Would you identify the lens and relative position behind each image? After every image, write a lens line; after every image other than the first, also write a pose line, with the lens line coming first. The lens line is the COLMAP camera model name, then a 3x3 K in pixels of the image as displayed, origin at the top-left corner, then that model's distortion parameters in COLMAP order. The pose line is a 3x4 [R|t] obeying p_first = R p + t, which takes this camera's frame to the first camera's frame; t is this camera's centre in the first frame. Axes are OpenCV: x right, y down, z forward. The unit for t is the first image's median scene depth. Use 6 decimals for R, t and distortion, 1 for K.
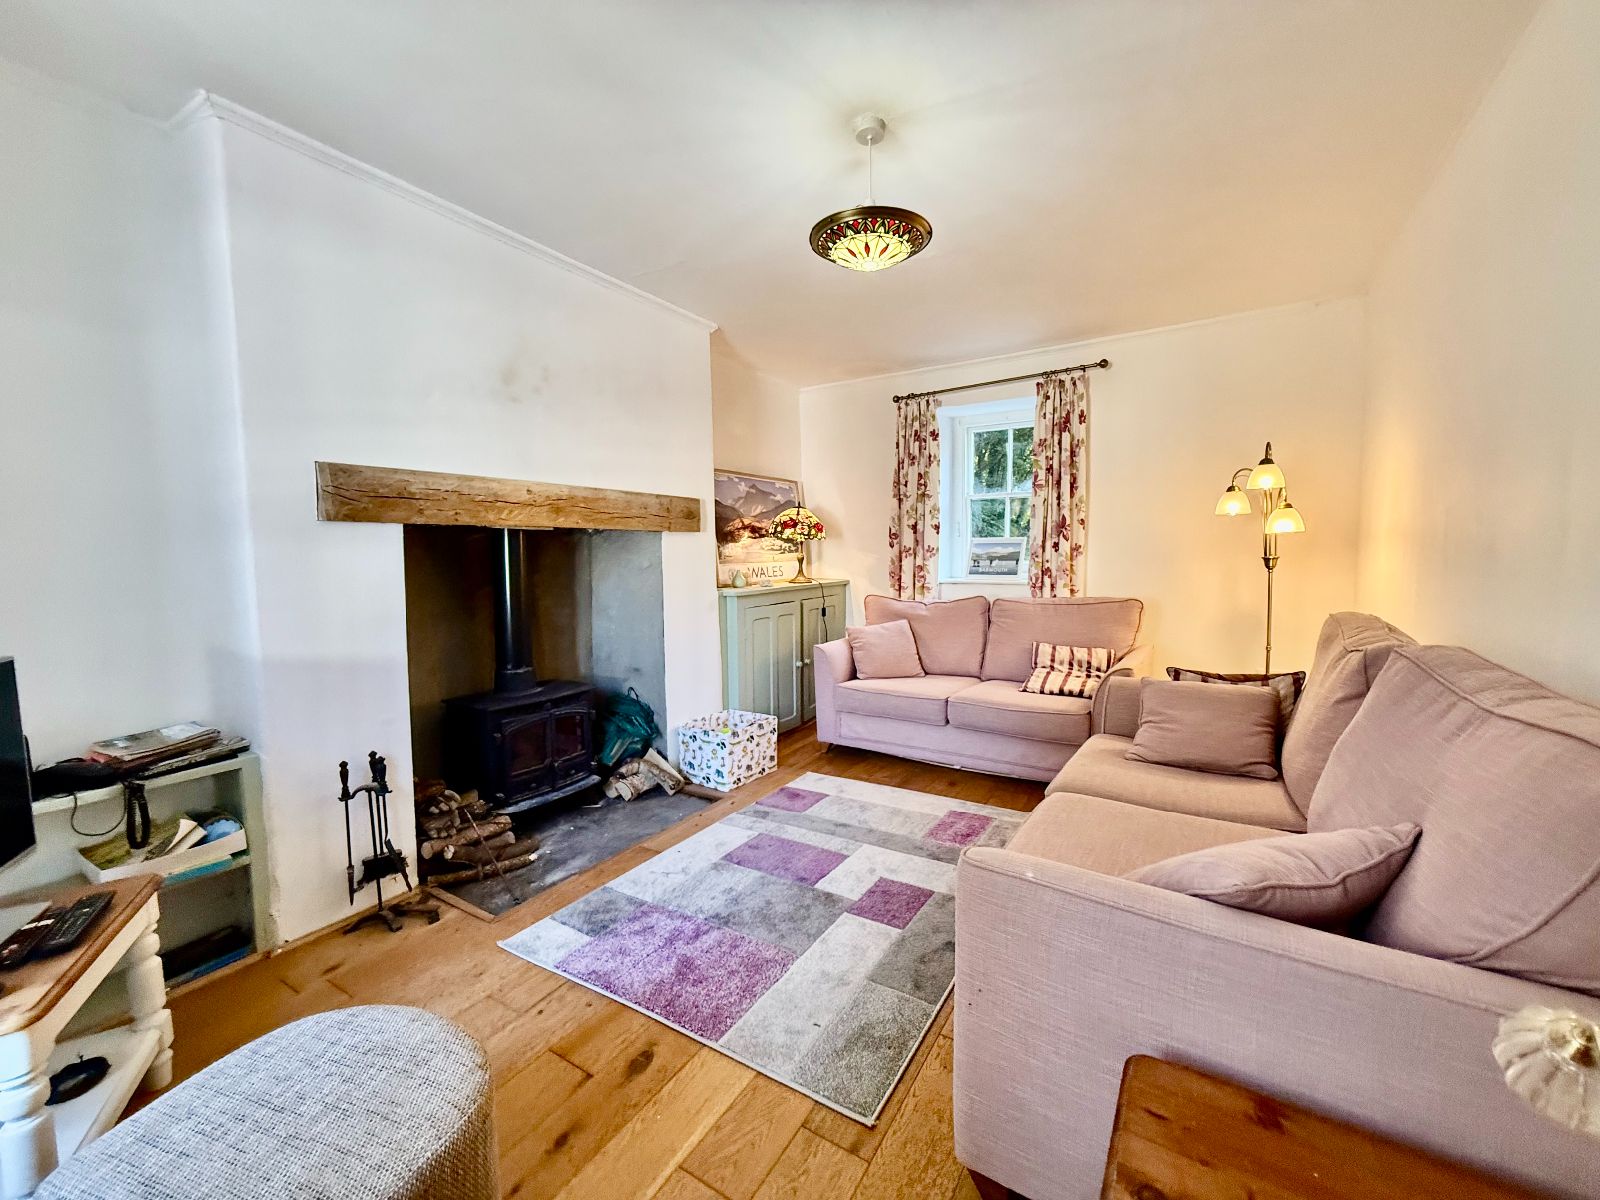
lens RADIAL K [[640.2, 0, 795.4], [0, 640.2, 603.4], [0, 0, 1]] dist [0.002232, 0.000104]
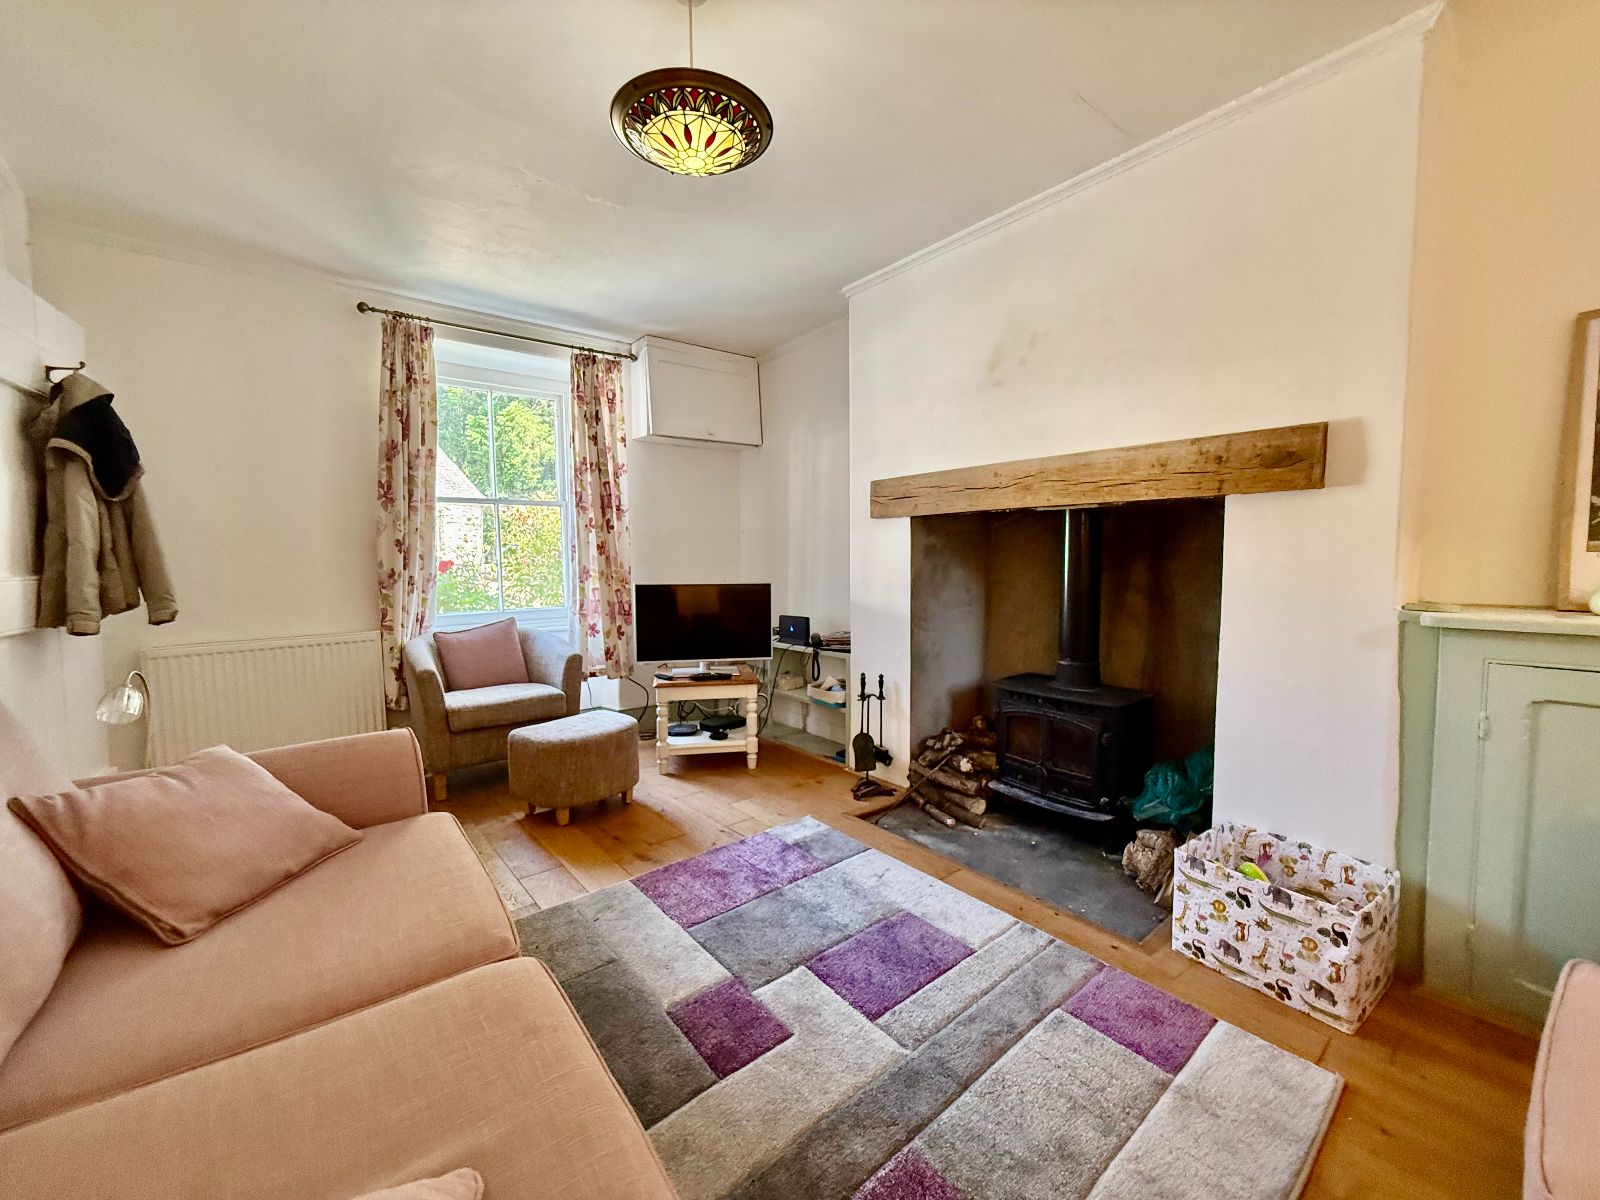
lens RADIAL K [[640.2, 0, 806.1], [0, 640.2, 601.0], [0, 0, 1]] dist [0.002232, 0.000104]
pose [[-0.302366, 0.088708, -0.949055, 0.728721], [-0.059363, 0.991975, 0.111632, -0.084658], [0.951342, 0.090092, -0.294673, 1.191179]]
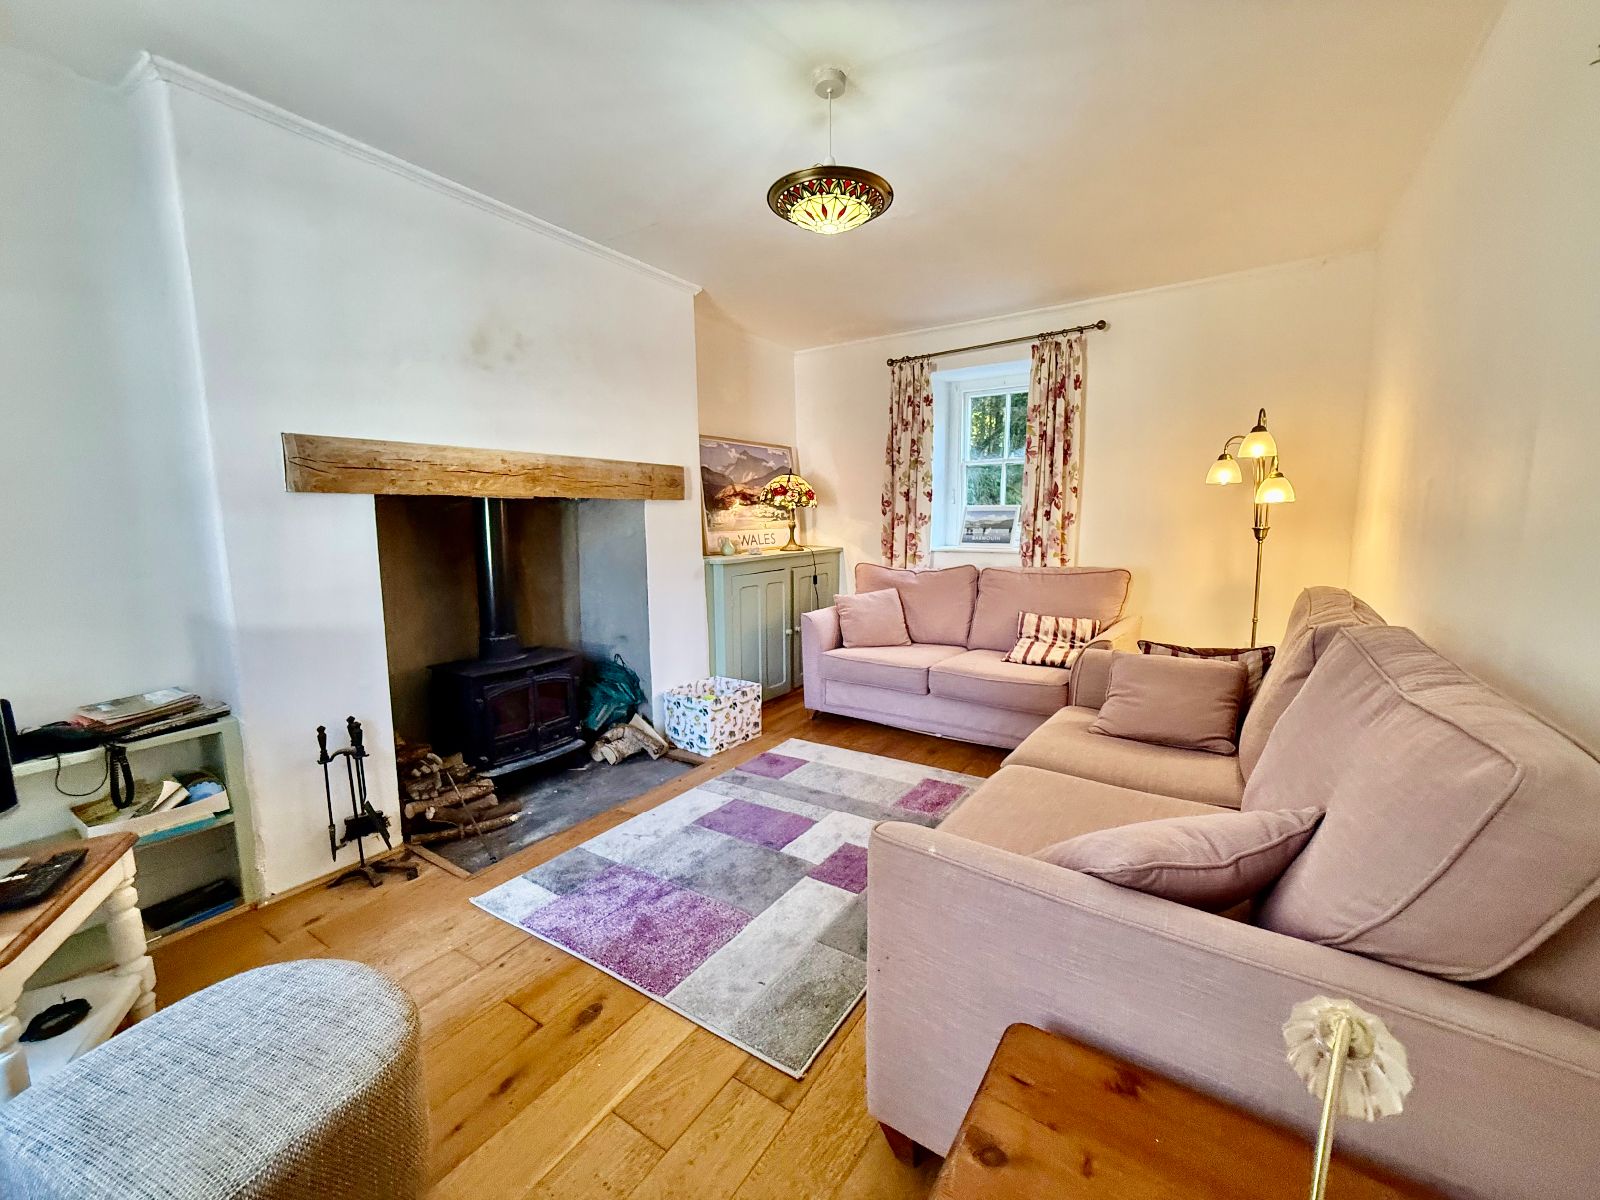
lens RADIAL K [[640.2, 0, 795.2], [0, 640.2, 603.5], [0, 0, 1]] dist [0.002232, 0.000104]
pose [[0.999627, 0.005927, -0.026664, 0.079994], [-0.004407, 0.998381, 0.056713, -0.012504], [0.026957, -0.056574, 0.998034, -0.002189]]
